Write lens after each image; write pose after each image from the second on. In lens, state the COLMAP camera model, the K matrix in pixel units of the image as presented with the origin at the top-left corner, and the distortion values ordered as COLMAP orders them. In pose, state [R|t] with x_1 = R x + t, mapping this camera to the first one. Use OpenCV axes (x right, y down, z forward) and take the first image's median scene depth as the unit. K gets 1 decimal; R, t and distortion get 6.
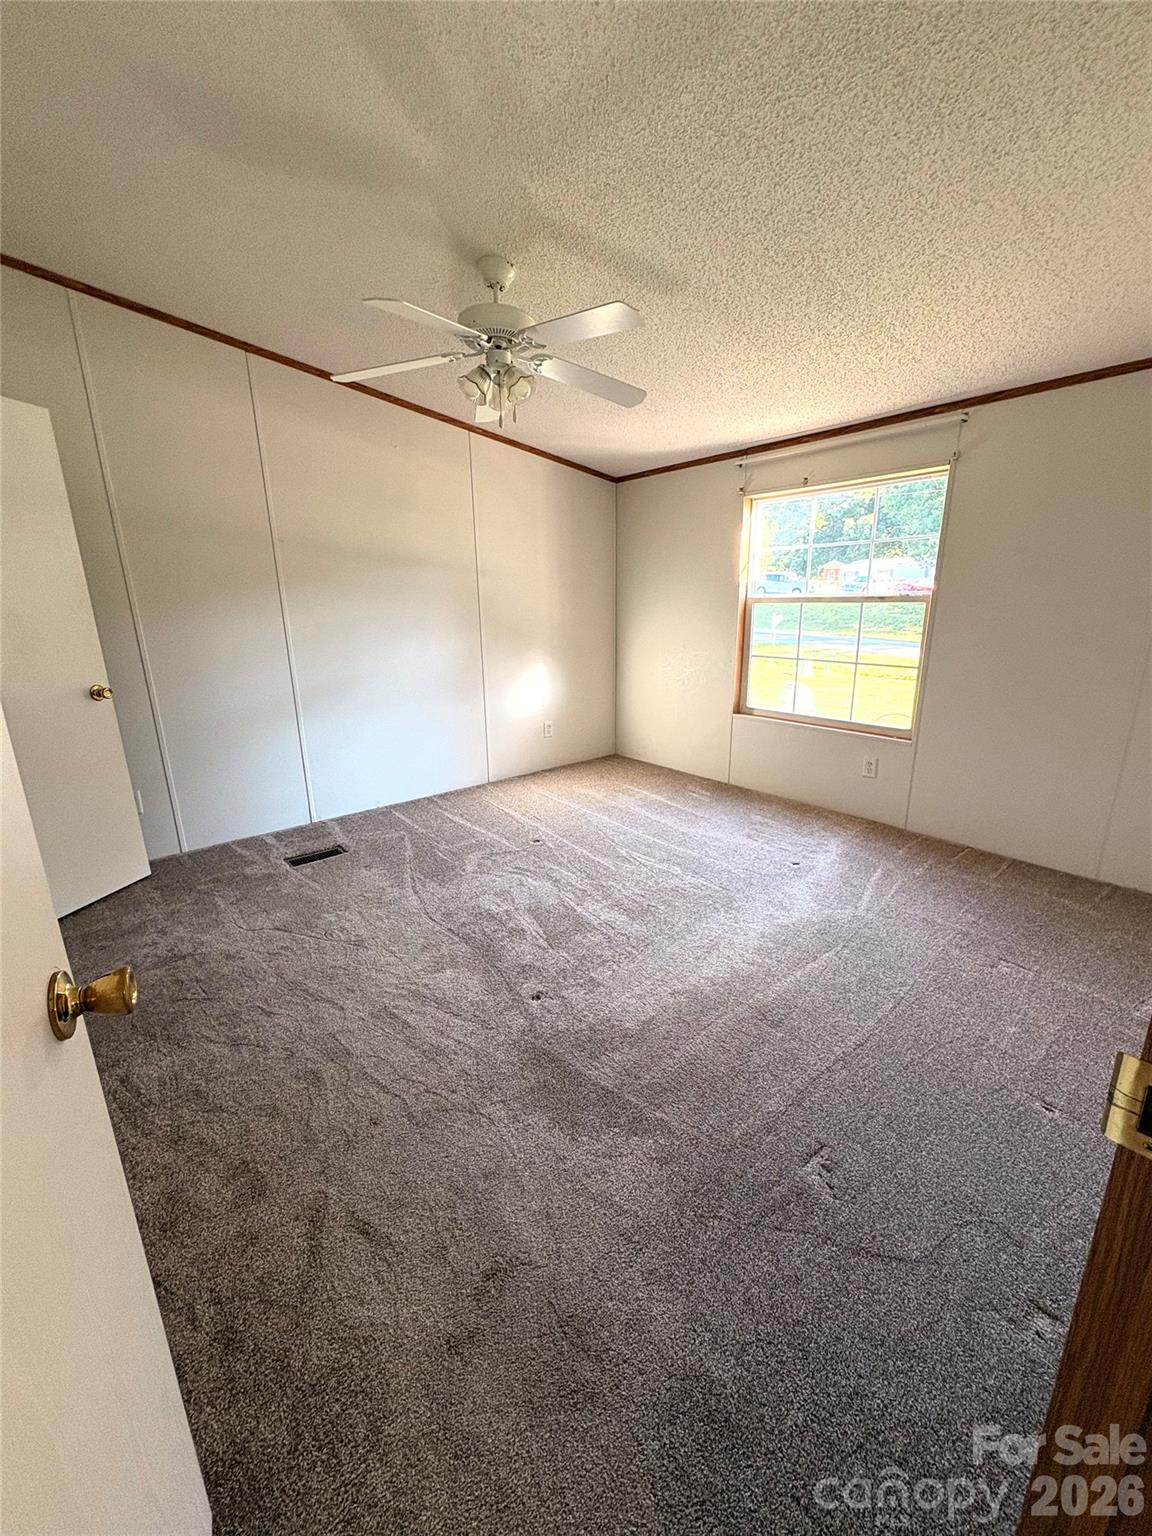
lens RADIAL K [[611.6, 0, 580.5], [0, 611.6, 766.2], [0, 0, 1]] dist [0.002822, 0.000241]
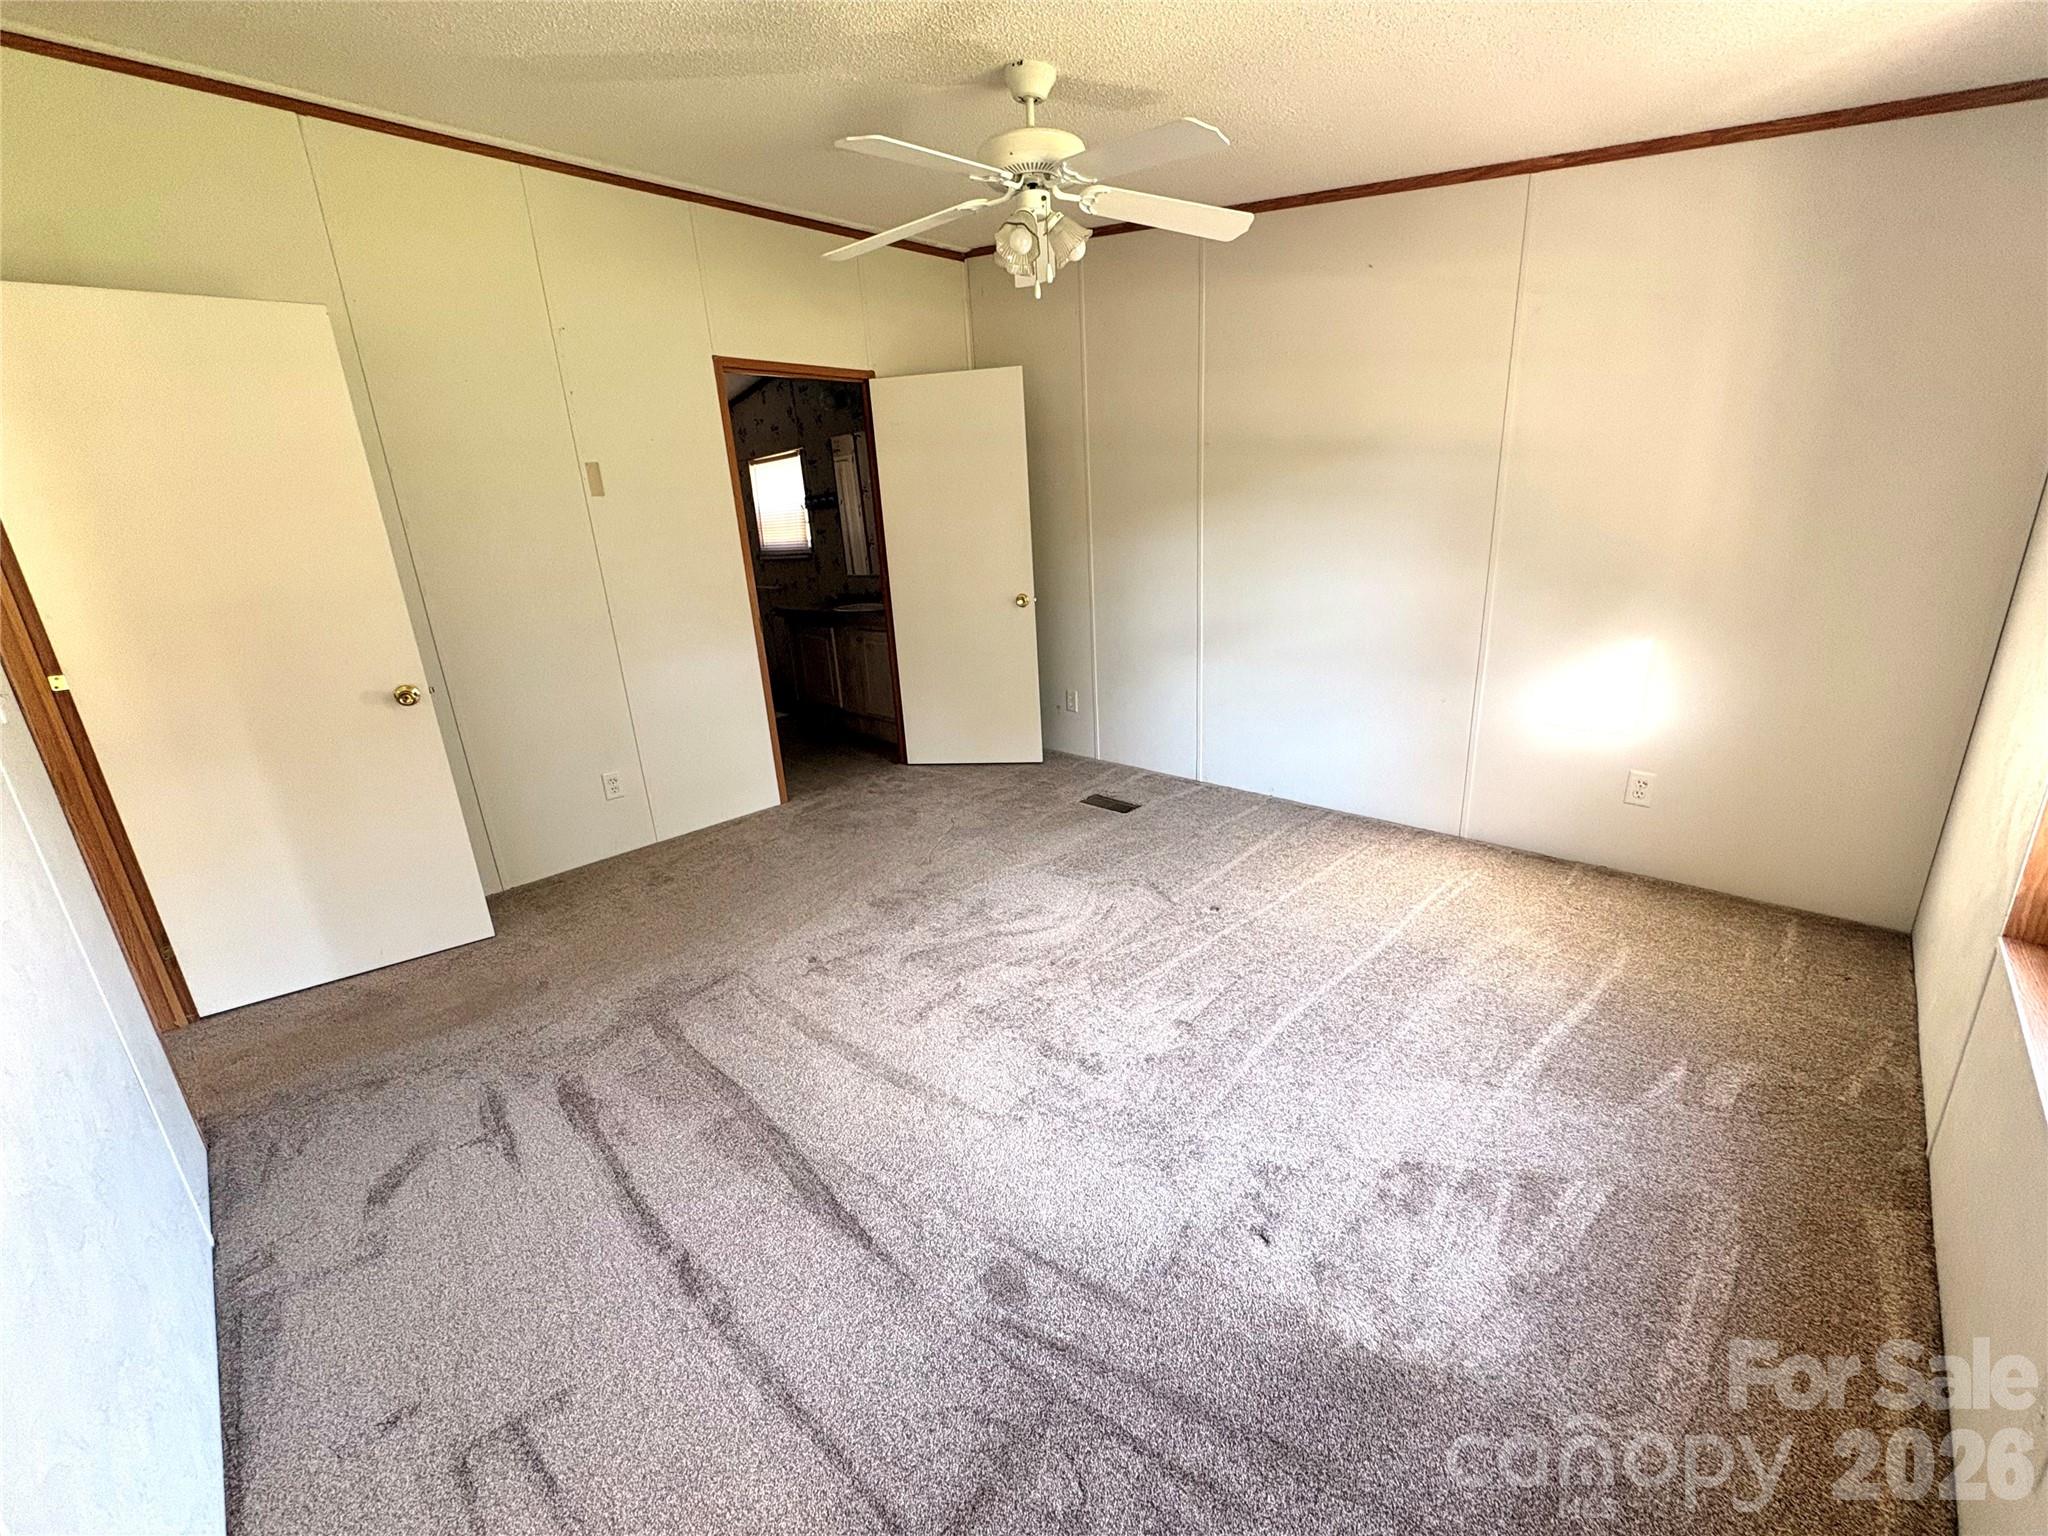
lens RADIAL K [[815.4, 0, 1022.5], [0, 815.4, 763.0], [0, 0, 1]] dist [0.002822, 0.000241]
pose [[0.097394, 0.298701, -0.949364, 0.633641], [-0.214868, 0.937714, 0.272992, -0.195927], [0.971775, 0.177400, 0.155509, 0.621394]]
